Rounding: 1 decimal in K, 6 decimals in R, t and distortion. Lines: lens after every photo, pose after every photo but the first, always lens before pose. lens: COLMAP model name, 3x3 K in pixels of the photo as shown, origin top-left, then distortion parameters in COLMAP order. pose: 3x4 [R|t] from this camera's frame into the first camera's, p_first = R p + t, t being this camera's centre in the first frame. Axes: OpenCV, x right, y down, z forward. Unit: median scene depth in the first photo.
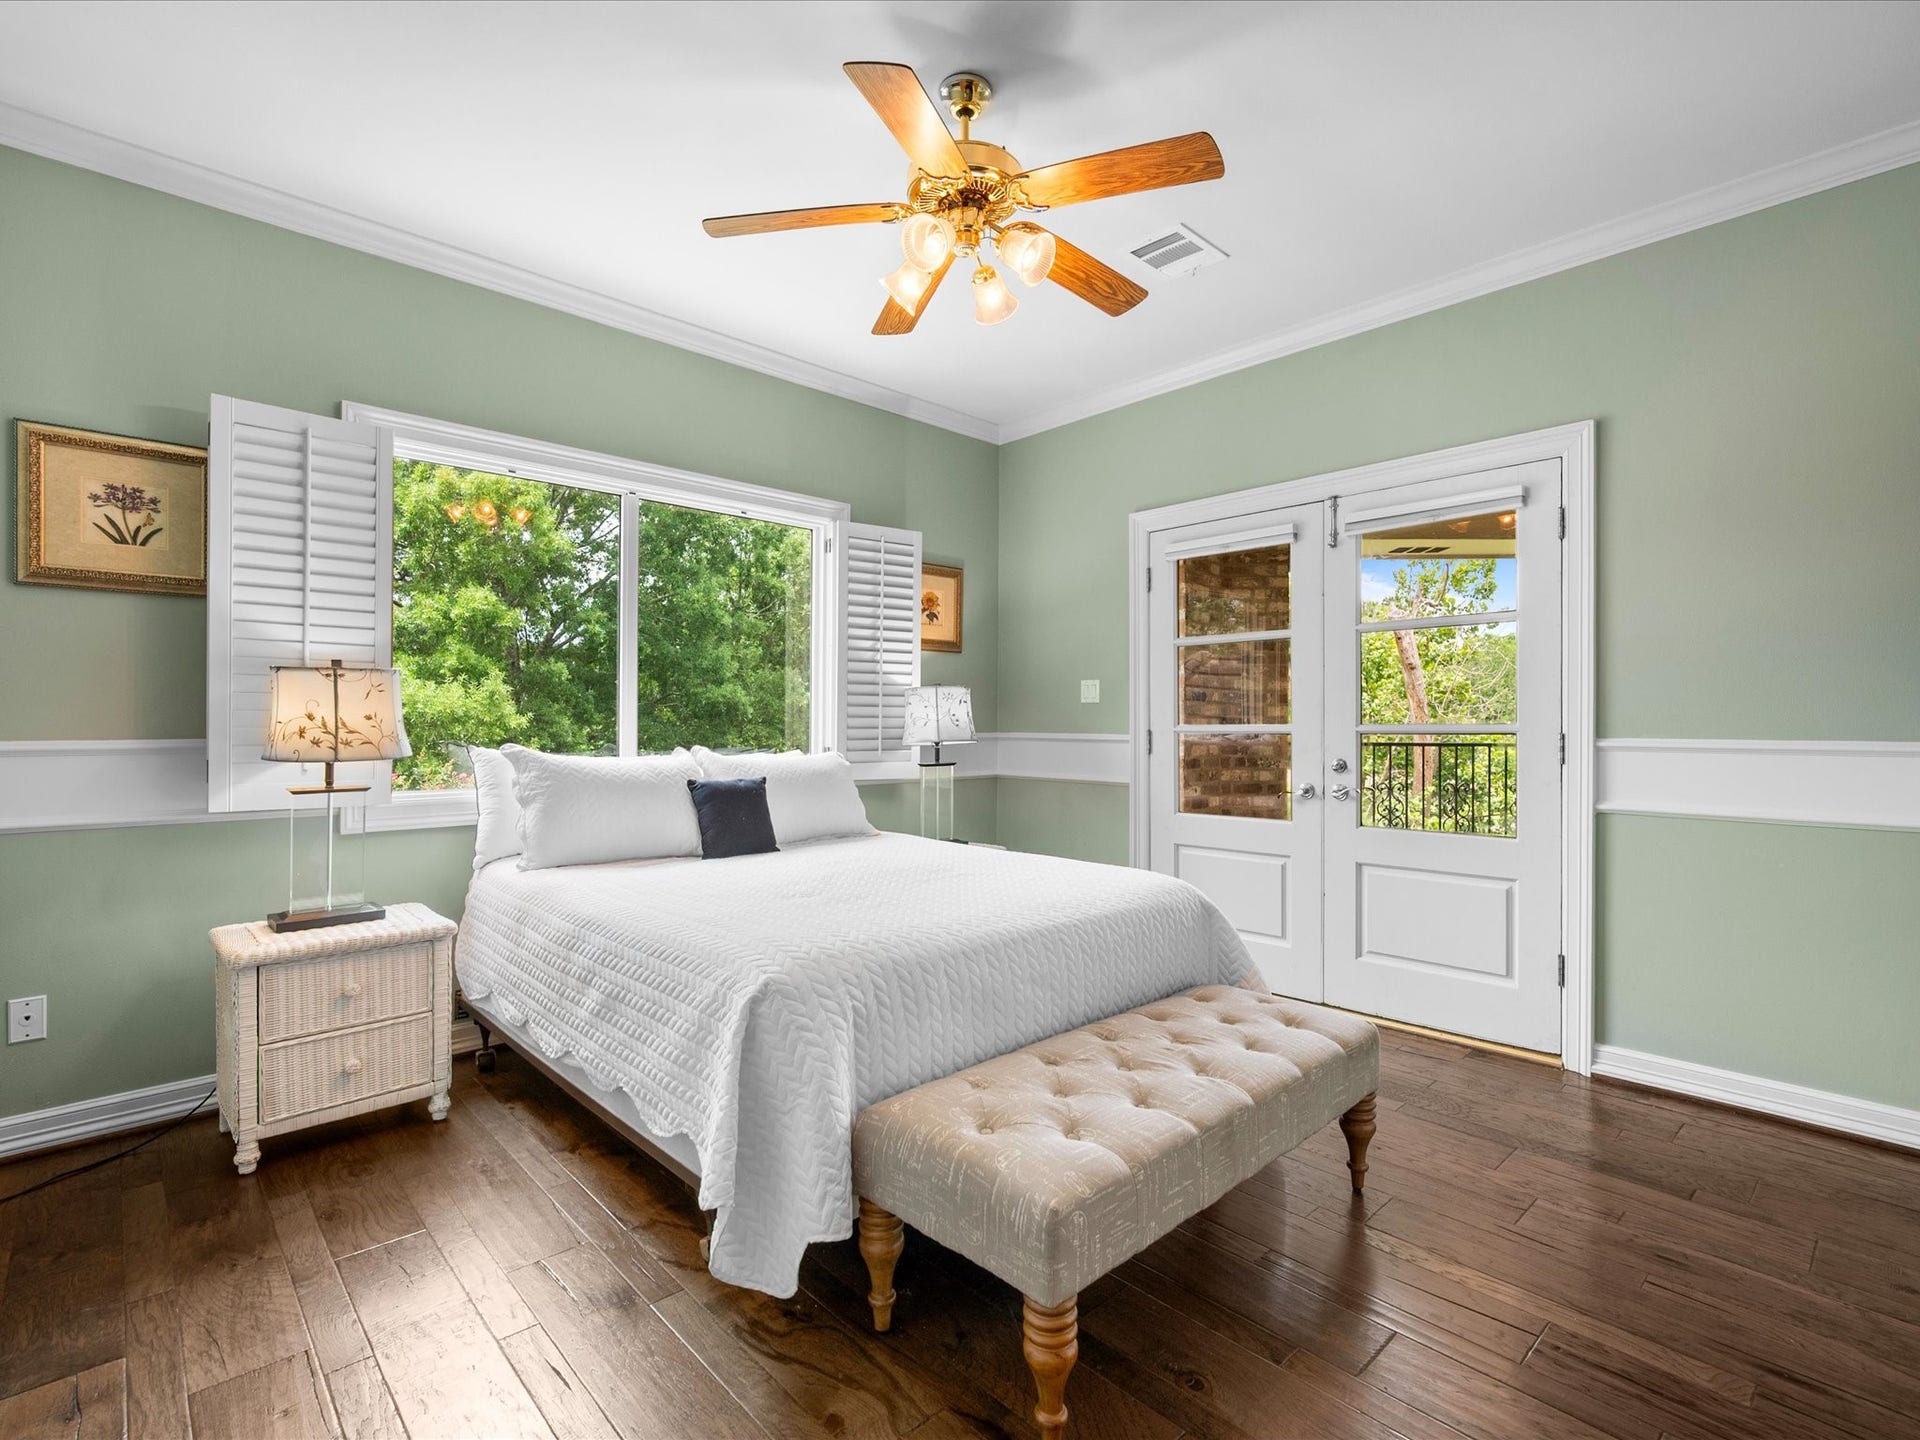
lens RADIAL K [[872.8, 0, 960.0], [0, 872.8, 720.0], [0, 0, 1]] dist [0.000345, 0.000071]
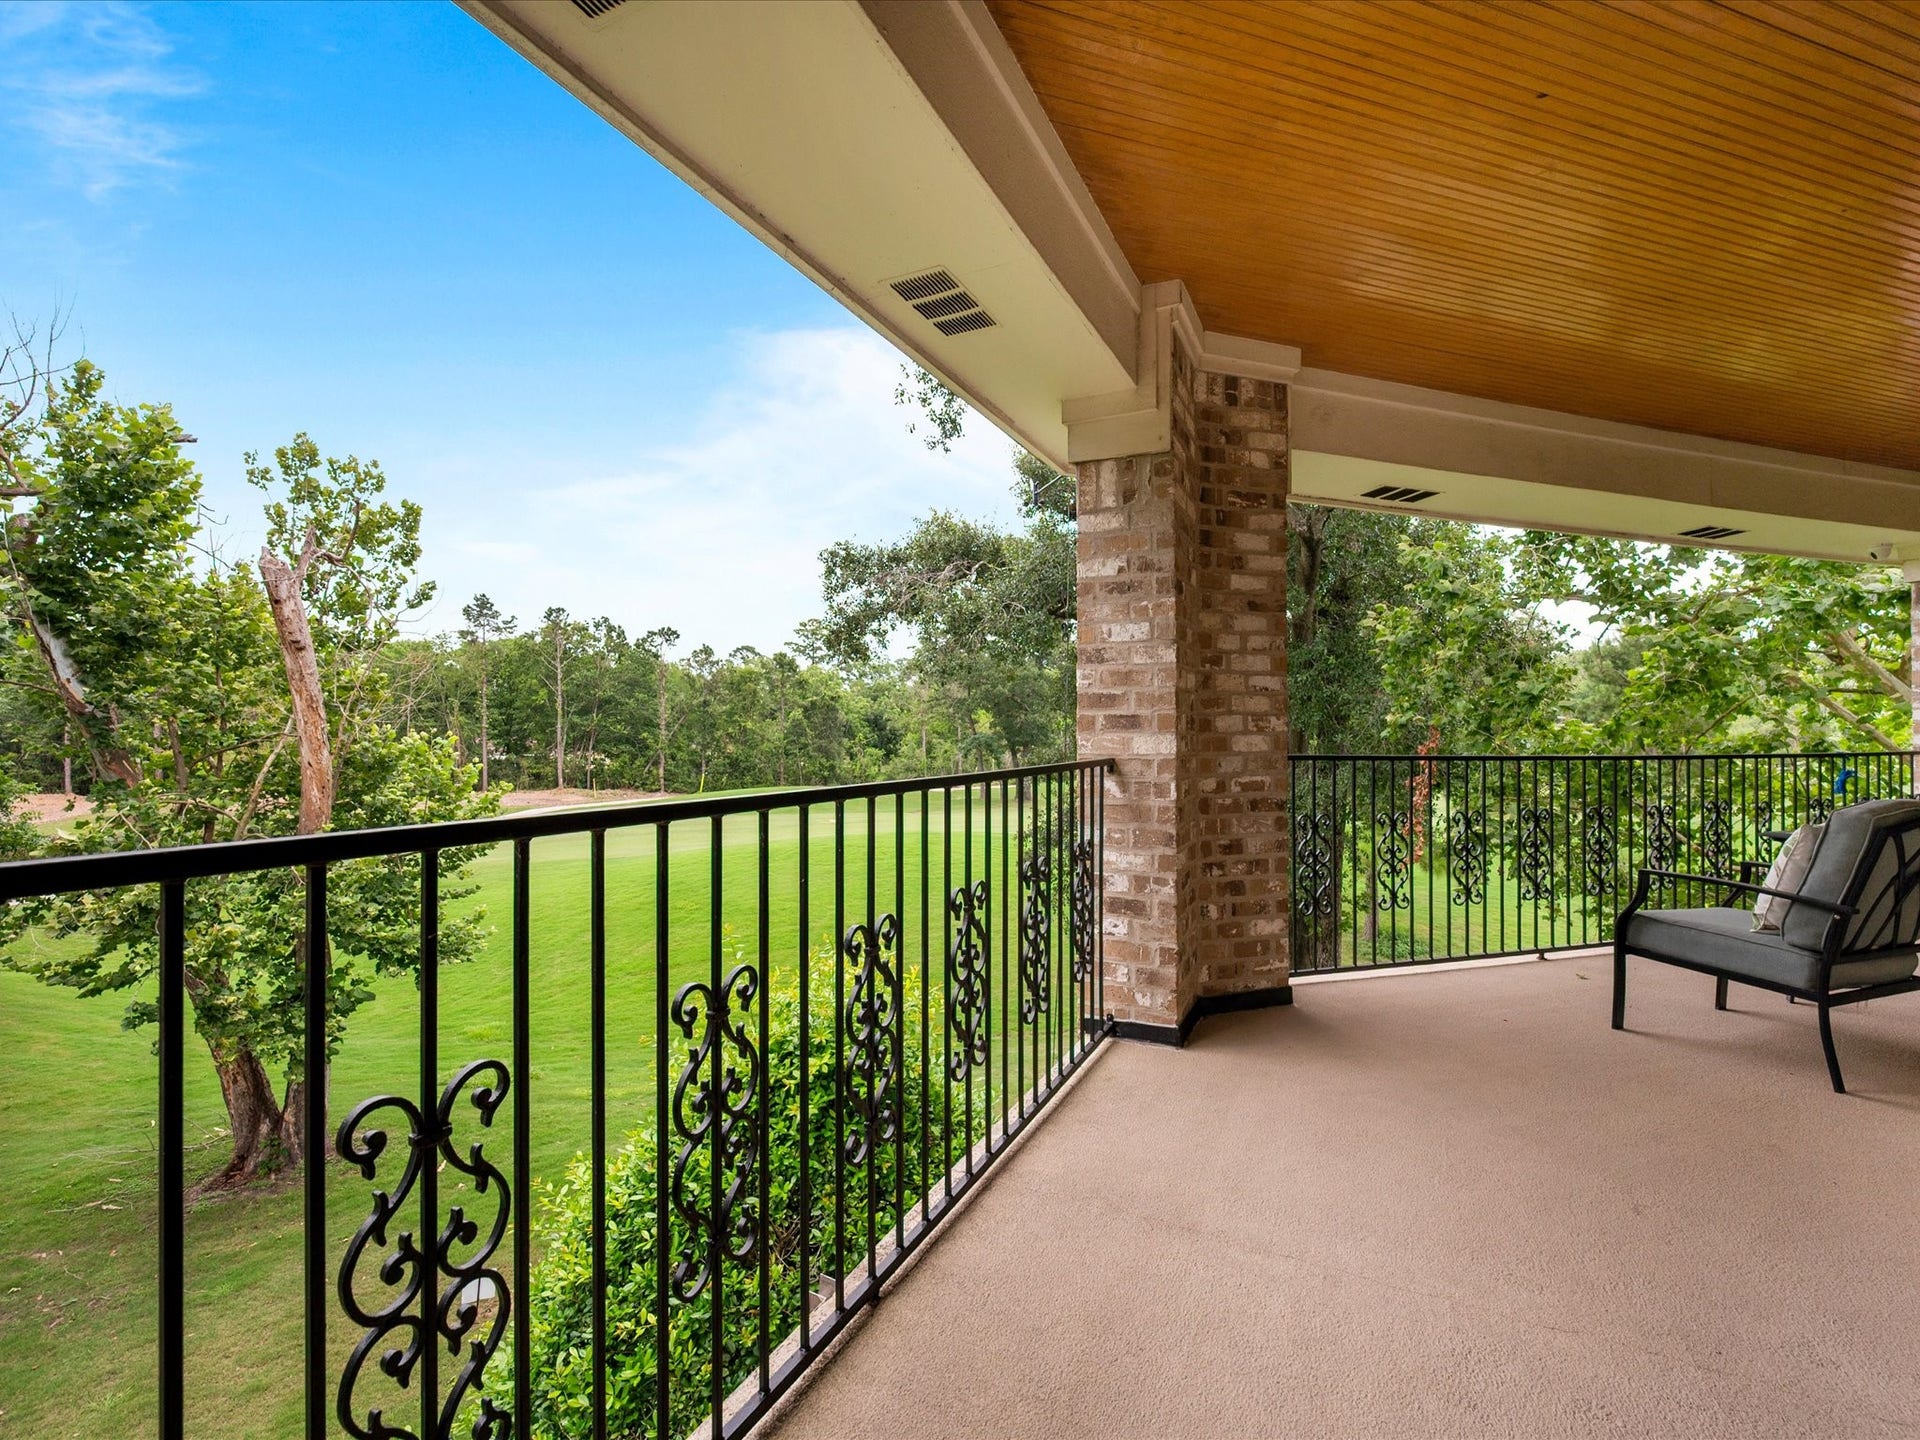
lens RADIAL K [[872.8, 0, 960.0], [0, 872.8, 720.0], [0, 0, 1]] dist [0.000345, 0.000071]
pose [[0.414529, 0.008124, 0.910000, 0.116738], [0.002240, 0.999948, -0.009947, 0.002459], [-0.910033, 0.006162, 0.414489, 0.254627]]
